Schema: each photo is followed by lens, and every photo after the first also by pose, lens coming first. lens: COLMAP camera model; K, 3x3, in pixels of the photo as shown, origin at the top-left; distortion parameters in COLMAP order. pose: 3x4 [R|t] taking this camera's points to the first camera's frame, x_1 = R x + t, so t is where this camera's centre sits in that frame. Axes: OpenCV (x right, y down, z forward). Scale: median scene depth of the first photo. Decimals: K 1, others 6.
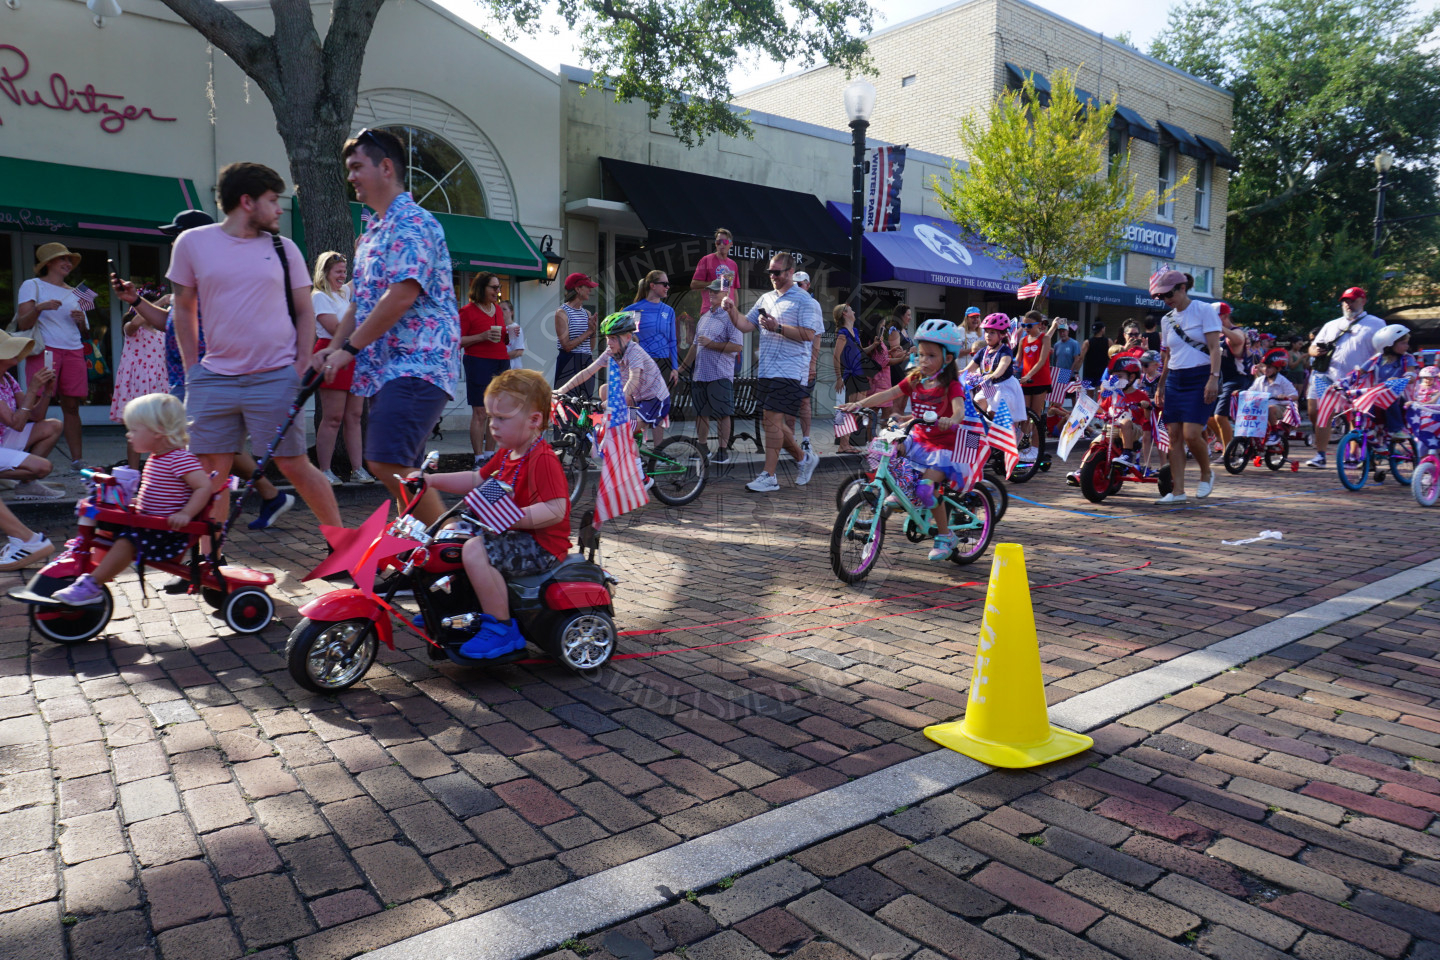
lens RADIAL K [[964.6, 0, 718.8], [0, 964.6, 484.2], [0, 0, 1]] dist [-0.036834, 0.021998]
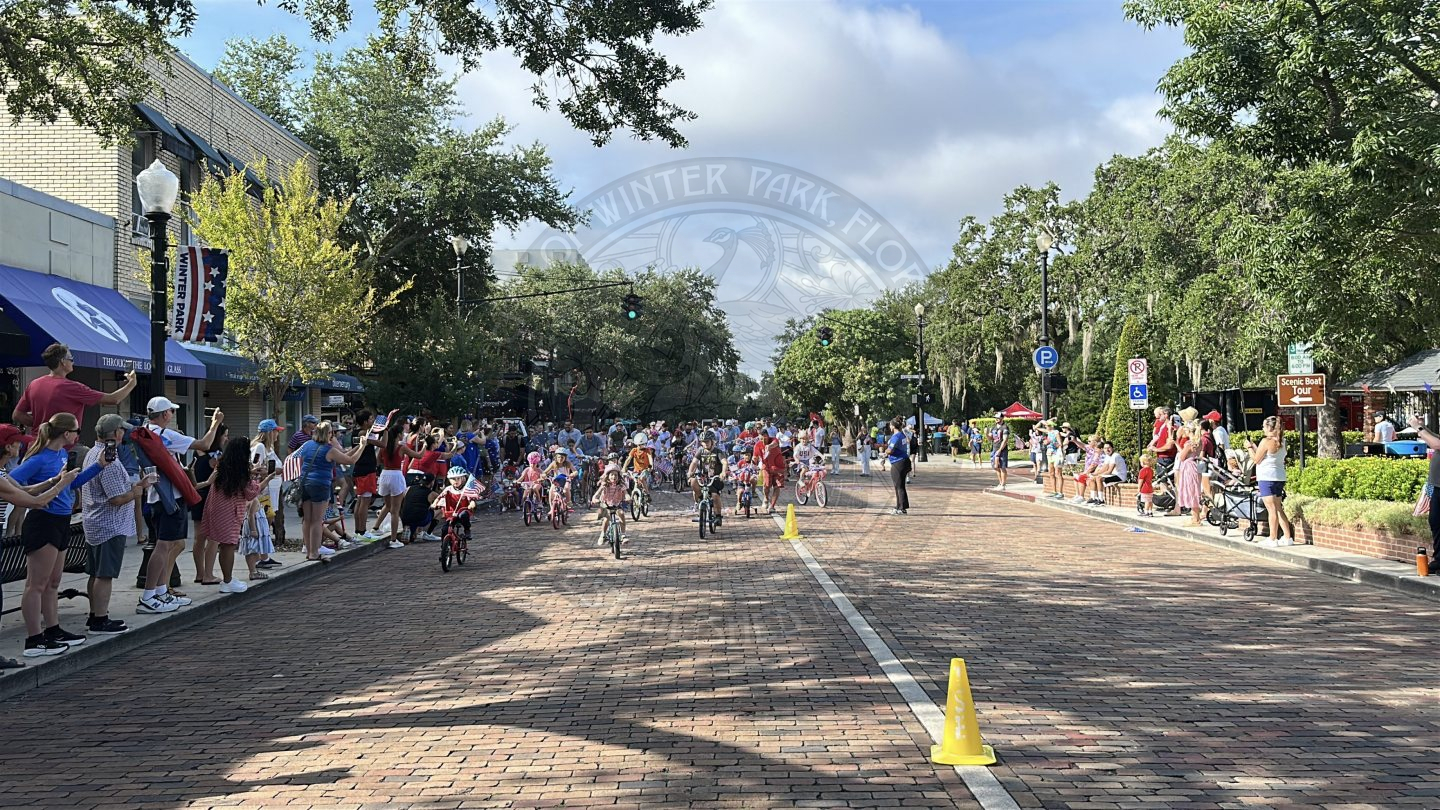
lens RADIAL K [[1241.6, 0, 715.0], [0, 1241.6, 411.0], [0, 0, 1]] dist [0.066149, 0.006337]
pose [[0.613367, -0.003981, 0.789788, -0.441941], [0.098172, 0.992616, -0.071239, -0.068822], [-0.783673, 0.121230, 0.609229, -0.066693]]
